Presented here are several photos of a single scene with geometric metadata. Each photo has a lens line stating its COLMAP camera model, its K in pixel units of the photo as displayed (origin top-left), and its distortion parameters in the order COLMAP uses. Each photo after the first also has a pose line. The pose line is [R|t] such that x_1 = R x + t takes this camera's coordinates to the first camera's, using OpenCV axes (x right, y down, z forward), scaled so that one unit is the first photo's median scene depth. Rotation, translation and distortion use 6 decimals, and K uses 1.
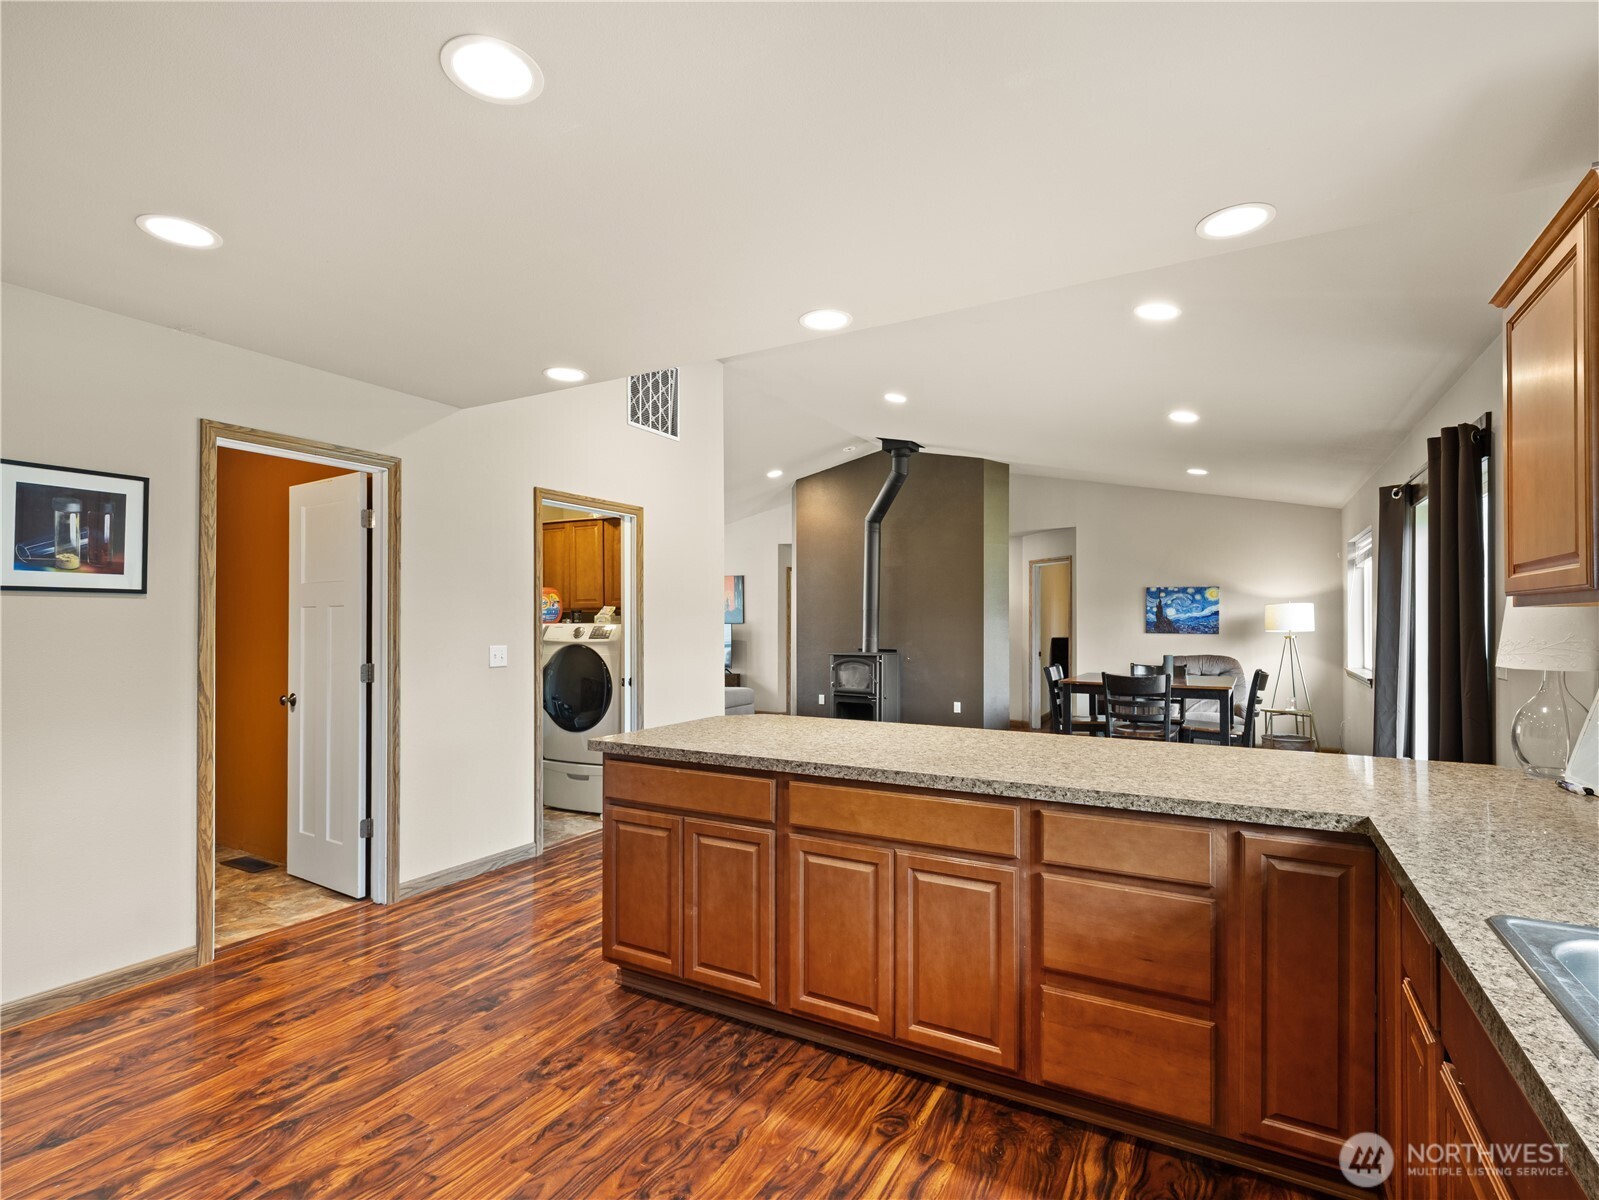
lens RADIAL K [[772.1, 0, 790.0], [0, 772.1, 613.5], [0, 0, 1]] dist [0.003826, -0.003398]
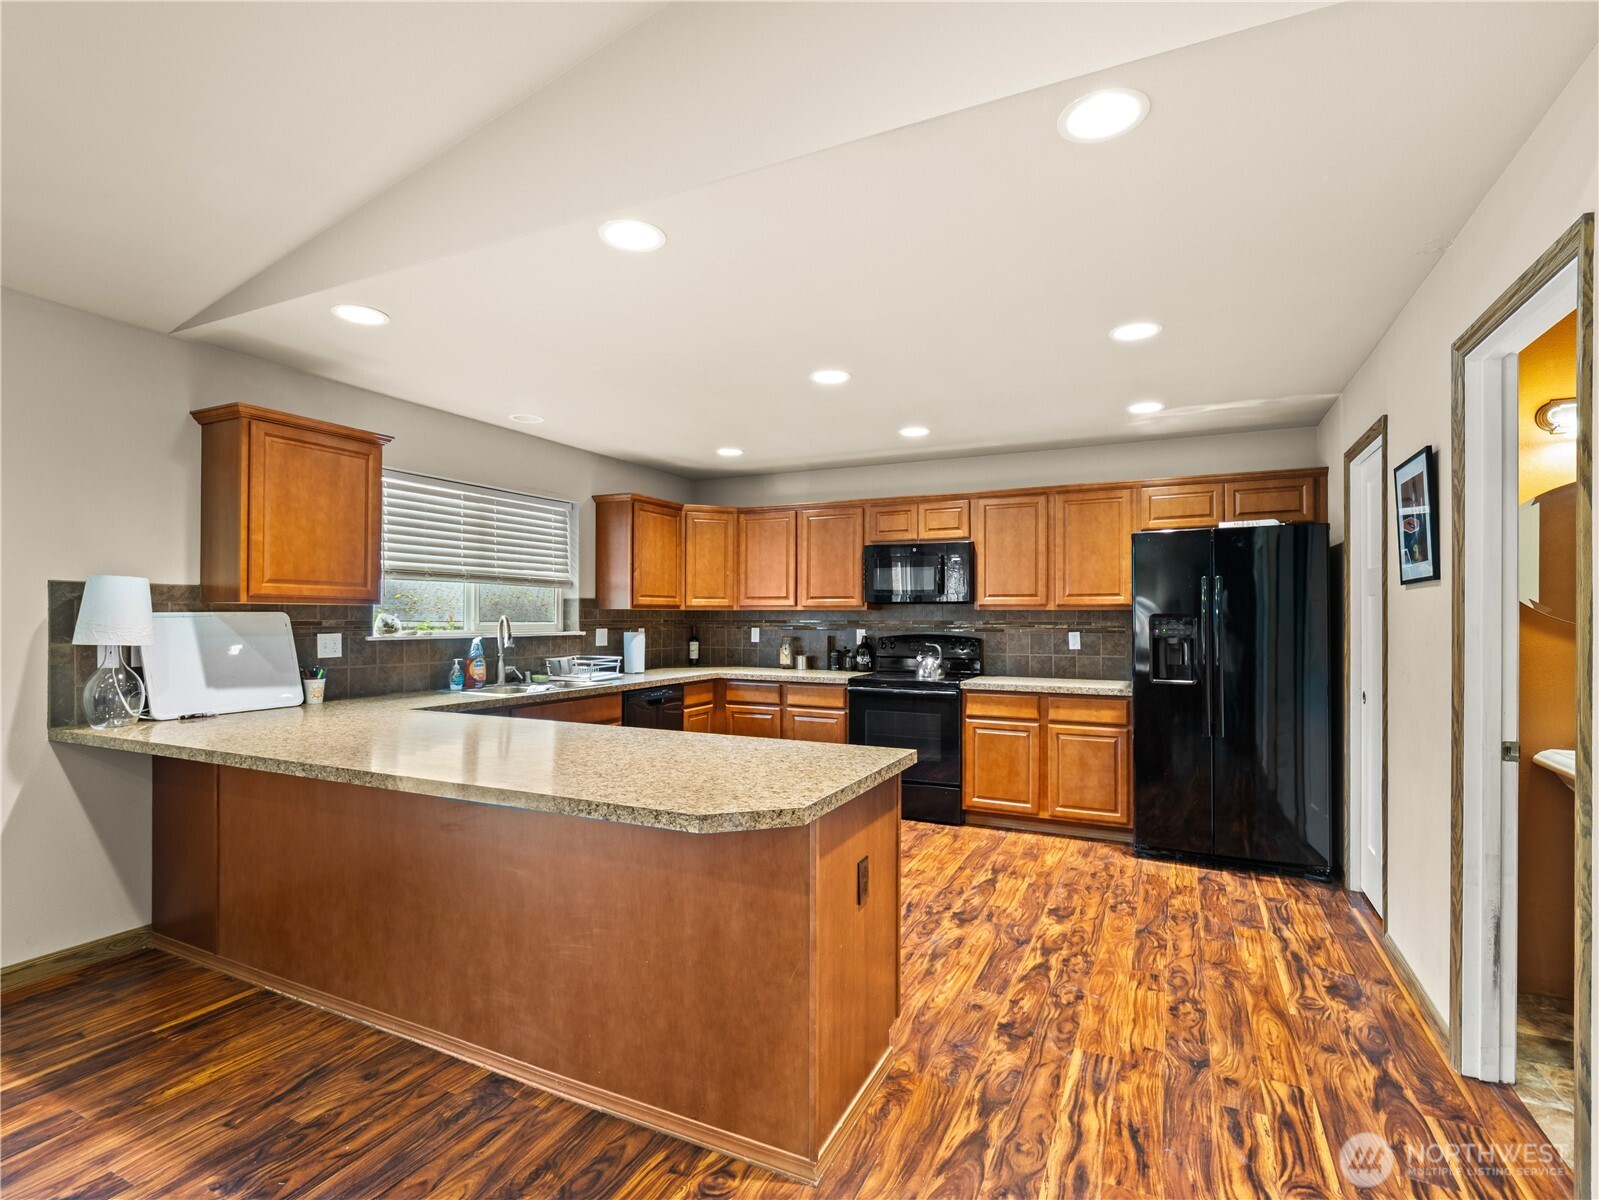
lens RADIAL K [[772.1, 0, 799.2], [0, 772.1, 607.4], [0, 0, 1]] dist [0.003826, -0.003398]
pose [[-0.997658, -0.001980, -0.068368, -0.080308], [-0.000050, 0.999602, -0.028219, 0.031783], [0.068397, -0.028150, -0.997261, 1.973157]]
